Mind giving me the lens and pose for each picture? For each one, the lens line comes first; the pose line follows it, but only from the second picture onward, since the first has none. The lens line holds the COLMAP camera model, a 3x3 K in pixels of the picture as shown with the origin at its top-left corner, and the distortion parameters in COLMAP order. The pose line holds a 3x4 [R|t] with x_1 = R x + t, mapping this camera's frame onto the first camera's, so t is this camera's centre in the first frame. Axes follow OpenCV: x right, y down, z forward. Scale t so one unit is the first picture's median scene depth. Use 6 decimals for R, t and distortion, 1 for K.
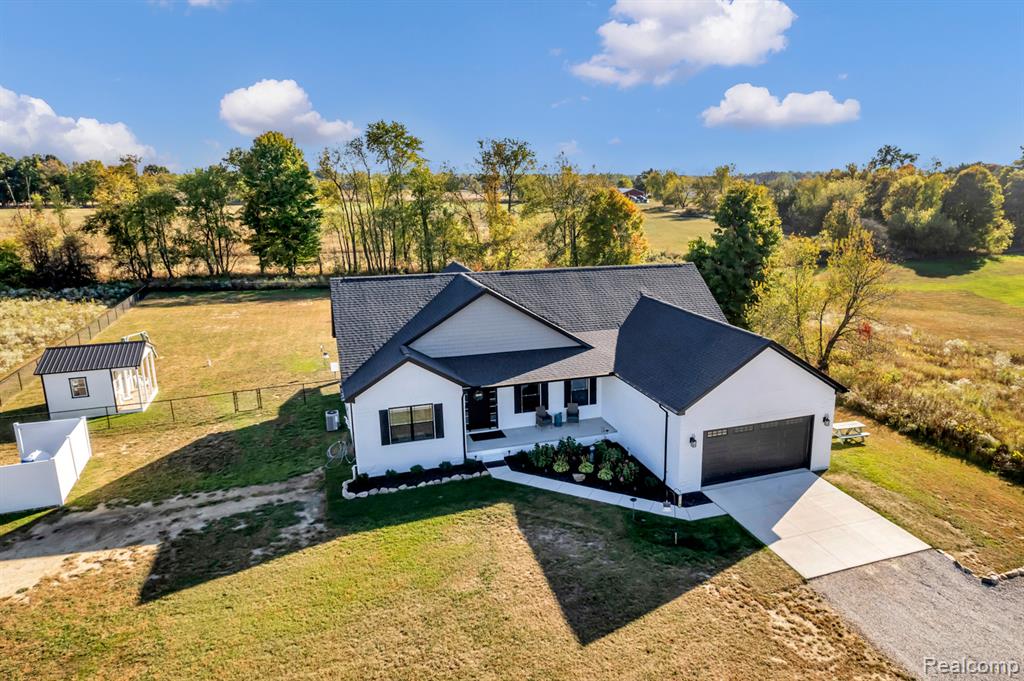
lens RADIAL K [[654.1, 0, 548.0], [0, 654.1, 365.6], [0, 0, 1]] dist [-0.062315, 0.040348]
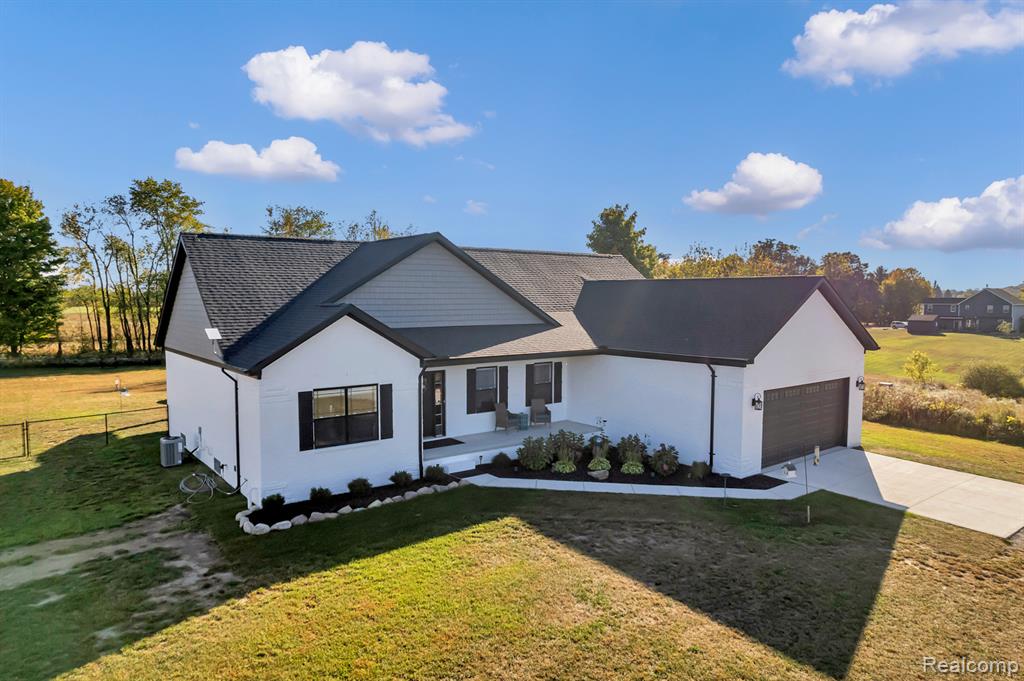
lens RADIAL K [[667.8, 0, 512.0], [0, 667.8, 340.5], [0, 0, 1]] dist [-0.076070, 0.070130]
pose [[0.950829, -0.023944, 0.308788, -0.251475], [0.090242, 0.975165, -0.202261, 0.164023], [-0.296277, 0.220182, 0.929376, 0.337758]]
